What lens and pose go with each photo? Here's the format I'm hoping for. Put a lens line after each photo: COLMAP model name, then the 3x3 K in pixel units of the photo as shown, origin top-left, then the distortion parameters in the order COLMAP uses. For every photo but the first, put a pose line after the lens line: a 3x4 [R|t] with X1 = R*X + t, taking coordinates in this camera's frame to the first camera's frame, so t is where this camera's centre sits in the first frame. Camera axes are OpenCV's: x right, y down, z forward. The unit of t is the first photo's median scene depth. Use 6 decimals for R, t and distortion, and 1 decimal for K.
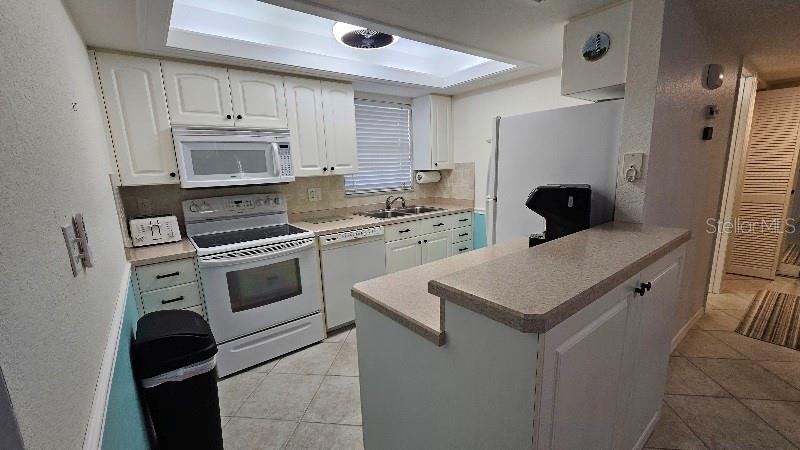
lens RADIAL K [[326.0, 0, 399.3], [0, 326.0, 233.0], [0, 0, 1]] dist [0.001081, -0.000702]
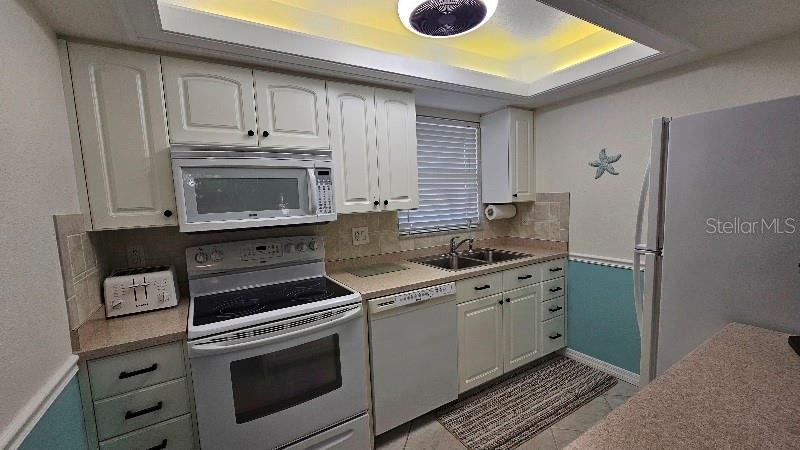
lens RADIAL K [[326.0, 0, 397.2], [0, 326.0, 231.0], [0, 0, 1]] dist [0.001081, -0.000702]
pose [[0.993556, 0.003101, -0.113296, -0.117680], [-0.014617, 0.994784, -0.100954, -0.072420], [0.112392, 0.101959, 0.988419, 0.339861]]
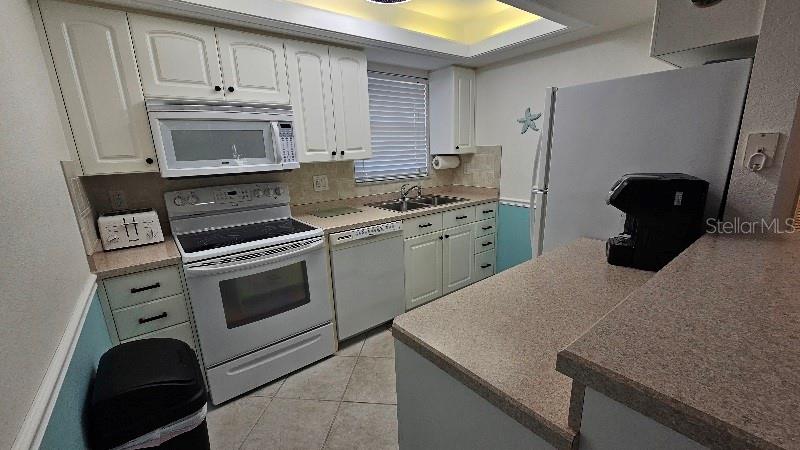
lens RADIAL K [[326.0, 0, 397.2], [0, 326.0, 232.2], [0, 0, 1]] dist [0.001081, -0.000702]
pose [[0.999998, -0.000793, 0.001850, -0.078977], [0.000708, 0.998958, 0.045635, -0.036716], [-0.001884, -0.045634, 0.998956, 0.173175]]
